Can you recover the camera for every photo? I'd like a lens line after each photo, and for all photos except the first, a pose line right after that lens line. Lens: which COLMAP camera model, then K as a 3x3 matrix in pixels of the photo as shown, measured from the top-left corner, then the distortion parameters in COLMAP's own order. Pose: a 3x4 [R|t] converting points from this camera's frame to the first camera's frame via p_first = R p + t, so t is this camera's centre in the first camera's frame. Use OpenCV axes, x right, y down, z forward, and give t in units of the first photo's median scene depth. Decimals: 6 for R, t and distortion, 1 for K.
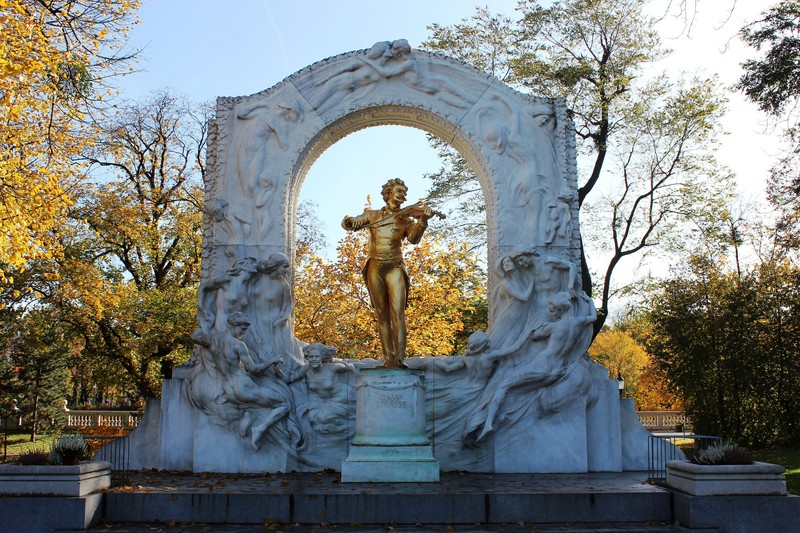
lens RADIAL K [[846.6, 0, 400.2], [0, 846.6, 277.0], [0, 0, 1]] dist [-0.068616, 0.013944]
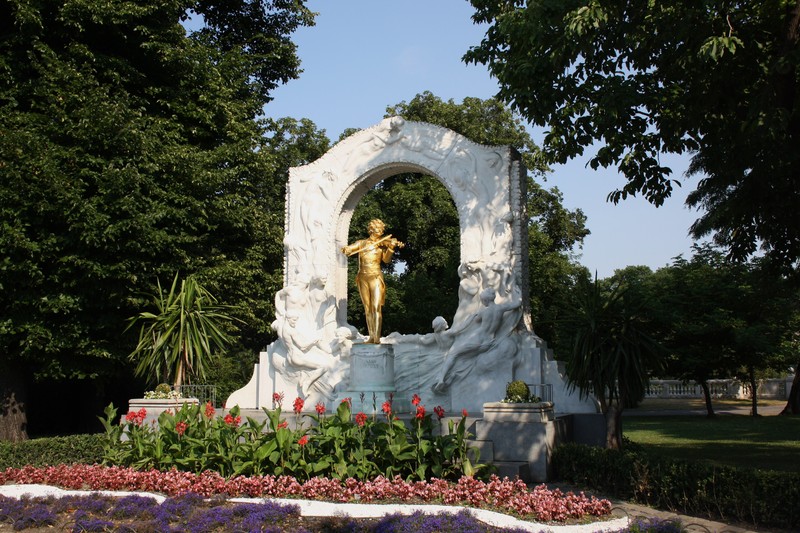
lens RADIAL K [[915.0, 0, 400.0], [0, 915.0, 266.5], [0, 0, 1]] dist [0.025047, 0.010897]
pose [[0.917038, -0.052445, -0.395337, 0.662001], [0.065967, 0.997608, 0.020677, -0.060608], [0.393306, -0.045041, 0.918303, -0.491051]]
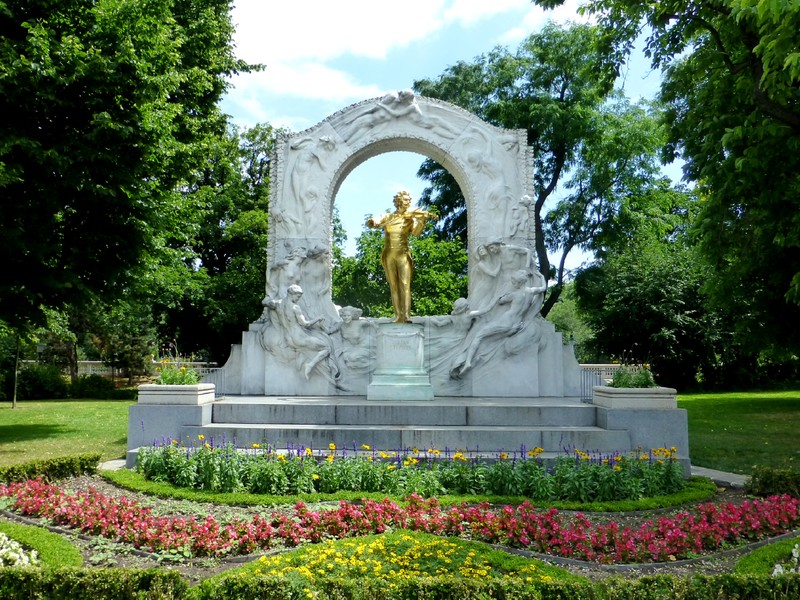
lens RADIAL K [[667.8, 0, 357.6], [0, 667.8, 299.2], [0, 0, 1]] dist [0.001275, 0.001606]
pose [[0.997830, -0.001543, -0.065825, -0.008099], [0.005416, 0.998261, 0.058705, -0.000879], [0.065620, -0.058934, 0.996103, -0.134517]]
